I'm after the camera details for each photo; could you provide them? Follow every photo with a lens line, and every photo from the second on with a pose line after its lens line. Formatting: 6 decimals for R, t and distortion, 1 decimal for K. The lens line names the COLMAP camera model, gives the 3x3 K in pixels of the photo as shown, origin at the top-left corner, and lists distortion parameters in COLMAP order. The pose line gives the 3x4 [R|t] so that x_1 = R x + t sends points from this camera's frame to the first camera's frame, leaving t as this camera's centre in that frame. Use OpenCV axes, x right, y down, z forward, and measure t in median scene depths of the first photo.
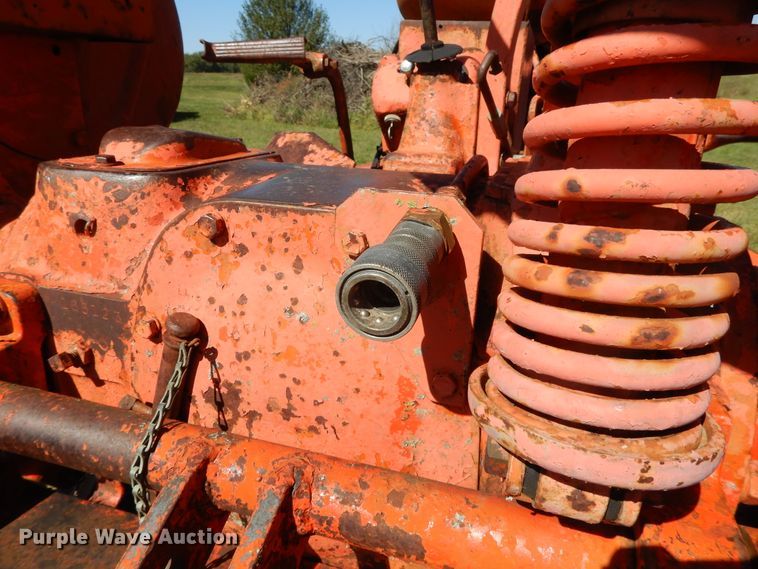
lens RADIAL K [[538.5, 0, 379.4], [0, 538.5, 281.6], [0, 0, 1]] dist [0.006745, -0.007698]
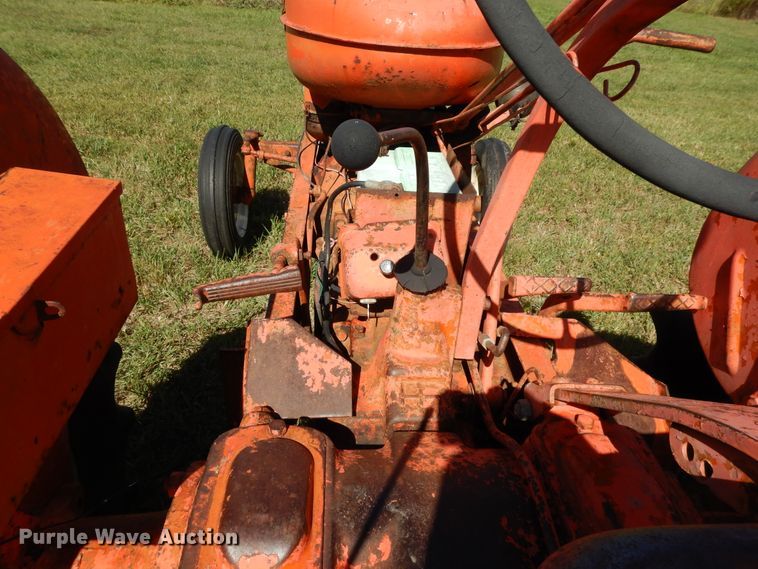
lens RADIAL K [[538.5, 0, 380.9], [0, 538.5, 283.1], [0, 0, 1]] dist [0.006745, -0.007698]
pose [[0.934760, -0.158699, 0.317865, -0.516870], [0.081518, 0.966626, 0.242878, -1.071163], [-0.345801, -0.201121, 0.916500, 0.042894]]
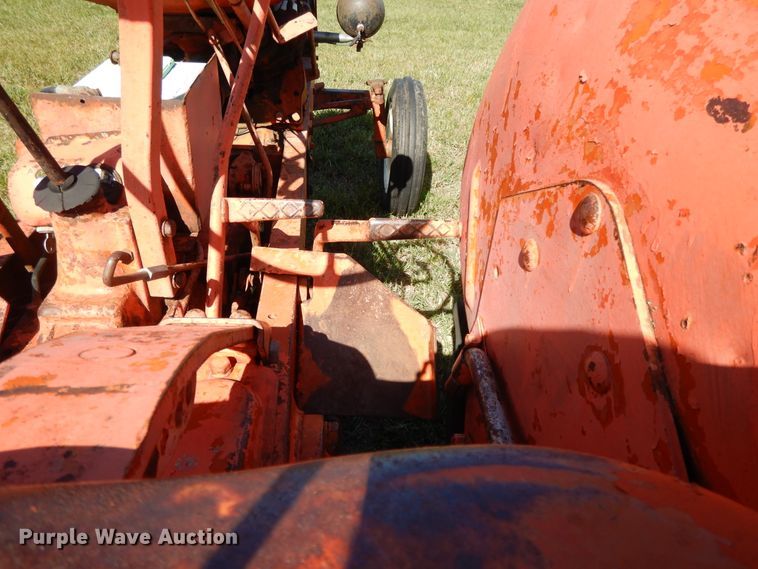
lens RADIAL K [[538.5, 0, 376.0], [0, 538.5, 282.9], [0, 0, 1]] dist [0.006745, -0.007698]
pose [[0.928599, -0.194380, 0.316102, 0.418547], [0.091268, 0.945299, 0.313177, -0.809666], [-0.359686, -0.261966, 0.895544, -0.028465]]
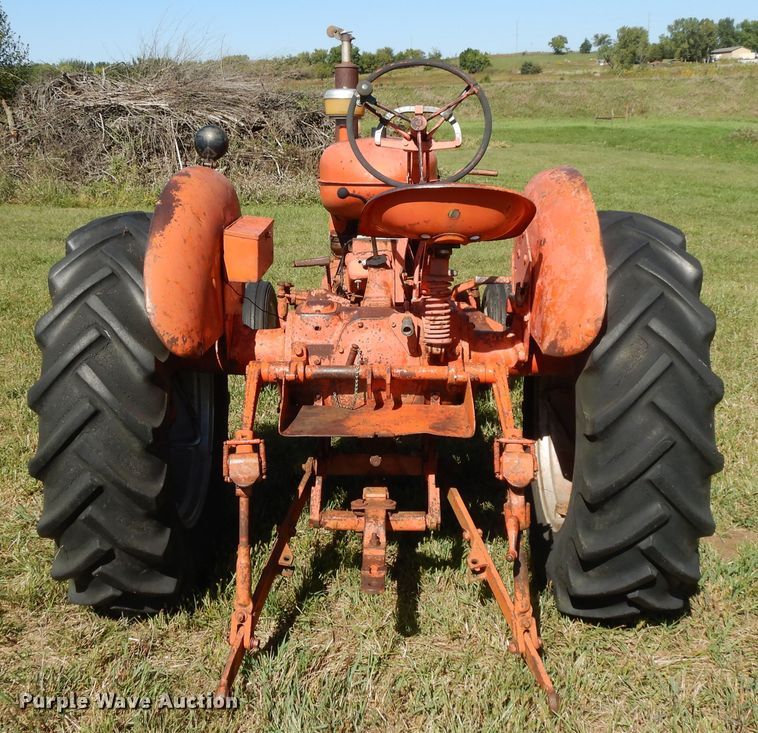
lens RADIAL K [[923.0, 0, 364.5], [0, 923.0, 367.1], [0, 0, 1]] dist [0.005558, 0.000000]
pose [[0.959909, -0.101076, 0.261455, -1.975772], [0.120432, 0.990963, -0.059057, 0.612644], [-0.253123, 0.088177, 0.963407, -5.503849]]
